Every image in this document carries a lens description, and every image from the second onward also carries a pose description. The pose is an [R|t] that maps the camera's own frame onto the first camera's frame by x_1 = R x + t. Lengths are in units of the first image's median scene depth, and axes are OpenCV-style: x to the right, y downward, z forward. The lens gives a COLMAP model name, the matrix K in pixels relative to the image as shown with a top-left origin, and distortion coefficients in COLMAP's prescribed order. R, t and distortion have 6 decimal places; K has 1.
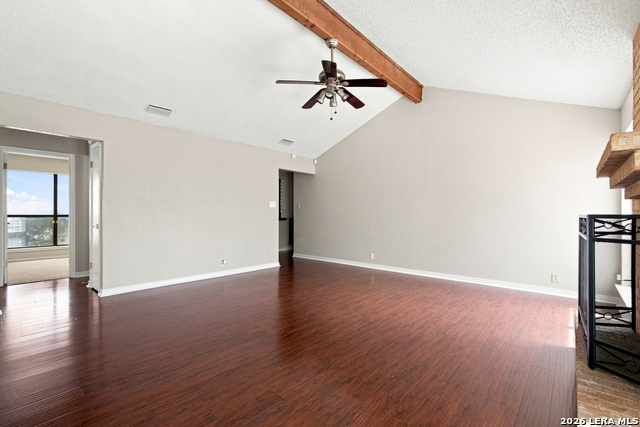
lens RADIAL K [[290.4, 0, 323.0], [0, 290.4, 213.6], [0, 0, 1]] dist [0.001392, 0.000347]
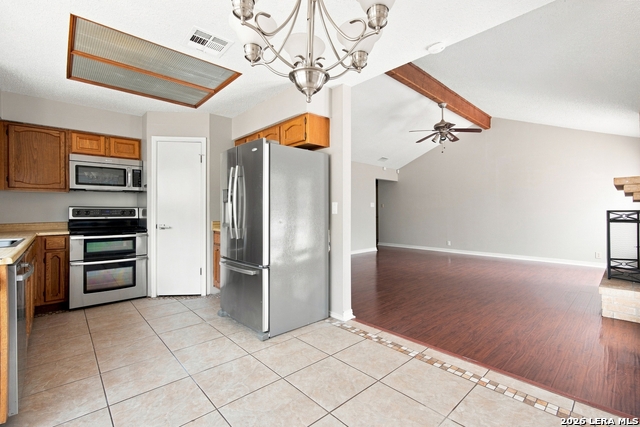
lens RADIAL K [[290.4, 0, 319.5], [0, 290.4, 210.8], [0, 0, 1]] dist [0.001392, 0.000347]
pose [[0.994223, -0.006855, -0.107117, -0.369818], [0.006385, 0.999968, -0.004726, 0.001276], [0.107146, 0.004014, 0.994235, -0.517160]]
